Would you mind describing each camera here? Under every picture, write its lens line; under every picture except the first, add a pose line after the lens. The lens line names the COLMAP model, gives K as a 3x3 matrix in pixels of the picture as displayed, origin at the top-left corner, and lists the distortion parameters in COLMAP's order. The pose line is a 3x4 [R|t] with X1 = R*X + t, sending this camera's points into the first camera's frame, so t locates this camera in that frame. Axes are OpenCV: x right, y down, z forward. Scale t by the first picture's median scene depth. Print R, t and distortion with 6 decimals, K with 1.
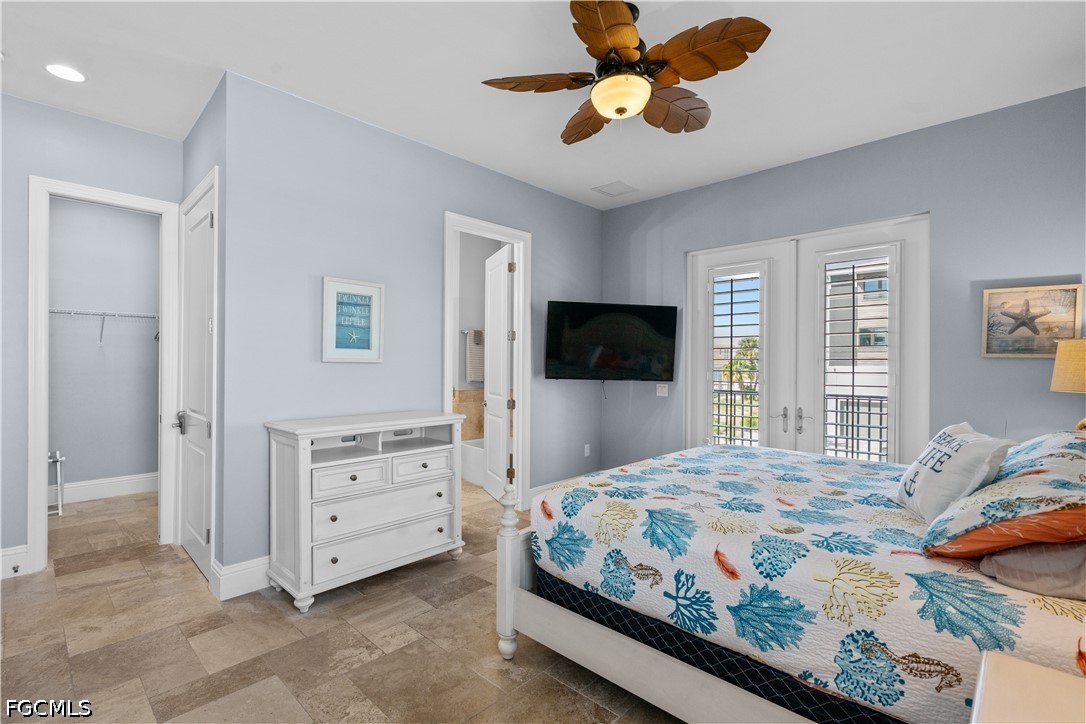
lens RADIAL K [[501.5, 0, 543.5], [0, 501.5, 367.9], [0, 0, 1]] dist [-0.001533, 0.001259]
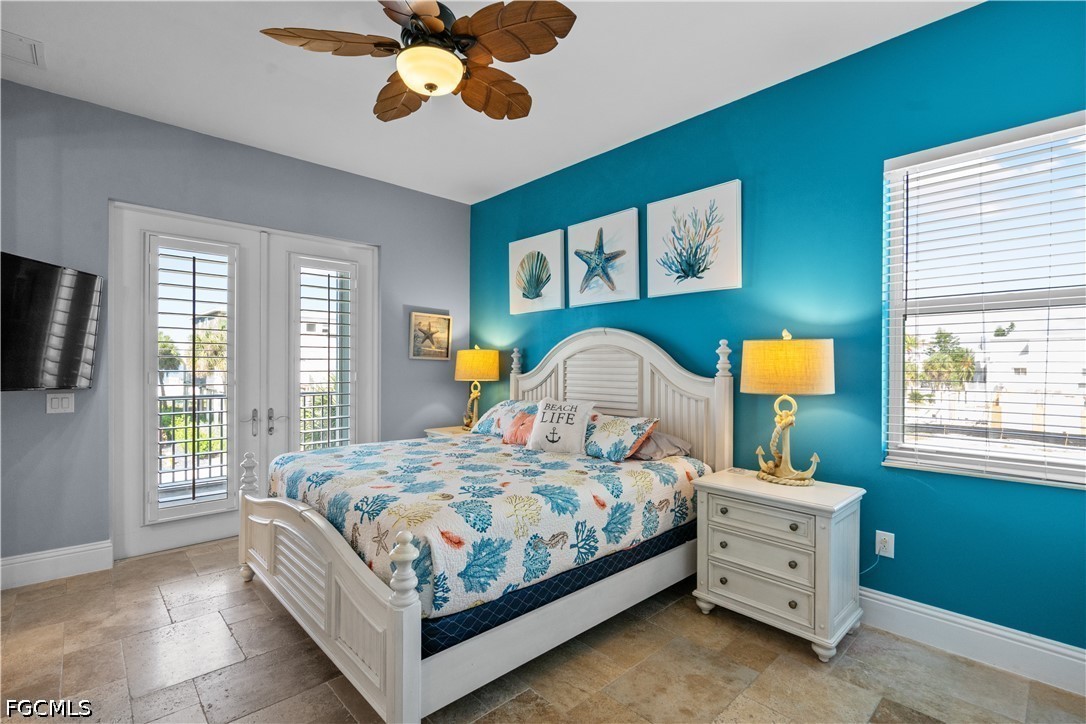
lens RADIAL K [[501.5, 0, 543.5], [0, 501.5, 367.9], [0, 0, 1]] dist [-0.001533, 0.001259]
pose [[0.050979, -0.009621, 0.998653, -0.877187], [0.002872, 0.999951, 0.009487, -0.010405], [-0.998696, 0.002384, 0.051004, 0.863875]]
